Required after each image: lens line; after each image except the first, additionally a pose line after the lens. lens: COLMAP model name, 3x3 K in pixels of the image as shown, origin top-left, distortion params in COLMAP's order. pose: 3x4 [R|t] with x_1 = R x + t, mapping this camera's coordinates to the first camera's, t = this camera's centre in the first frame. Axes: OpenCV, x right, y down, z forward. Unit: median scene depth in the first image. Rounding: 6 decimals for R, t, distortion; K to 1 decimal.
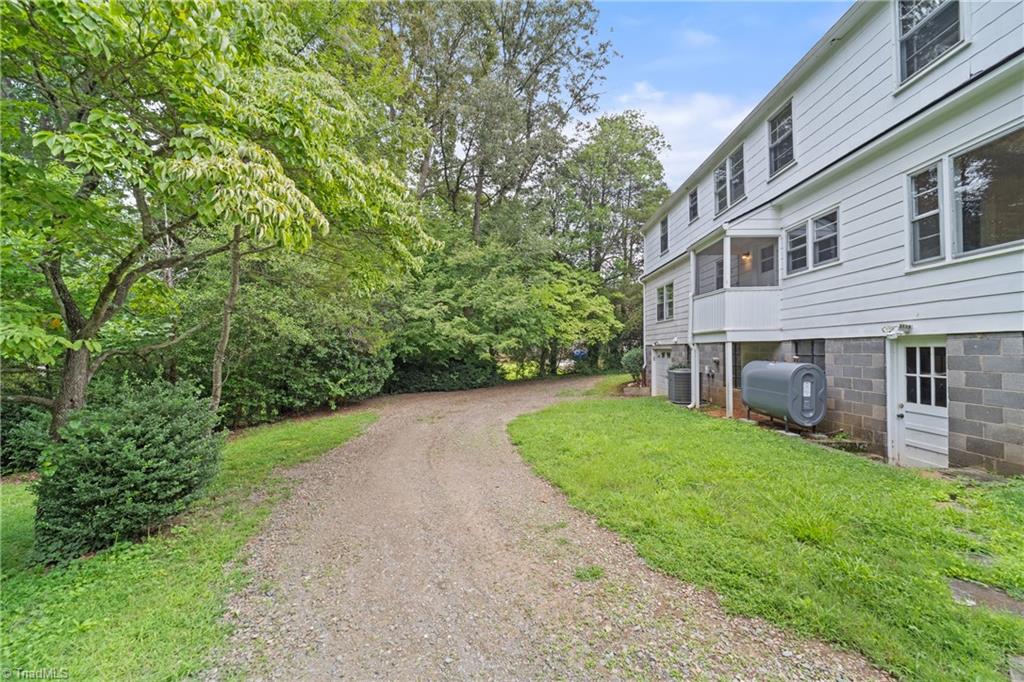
lens RADIAL K [[385.4, 0, 515.6], [0, 385.4, 343.8], [0, 0, 1]] dist [-0.008218, 0.000054]
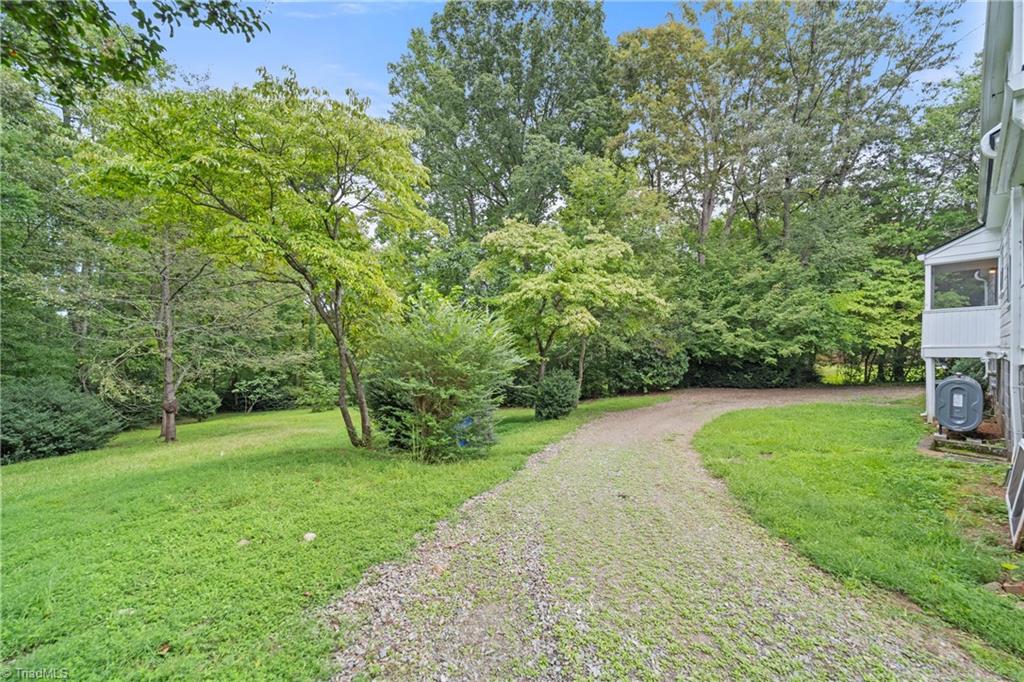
lens RADIAL K [[385.4, 0, 515.6], [0, 385.4, 343.8], [0, 0, 1]] dist [-0.008218, 0.000054]
pose [[0.642495, -0.006158, -0.766265, 0.358190], [0.014187, 0.999892, 0.003860, -0.037991], [0.766159, -0.013351, 0.642513, -0.377597]]
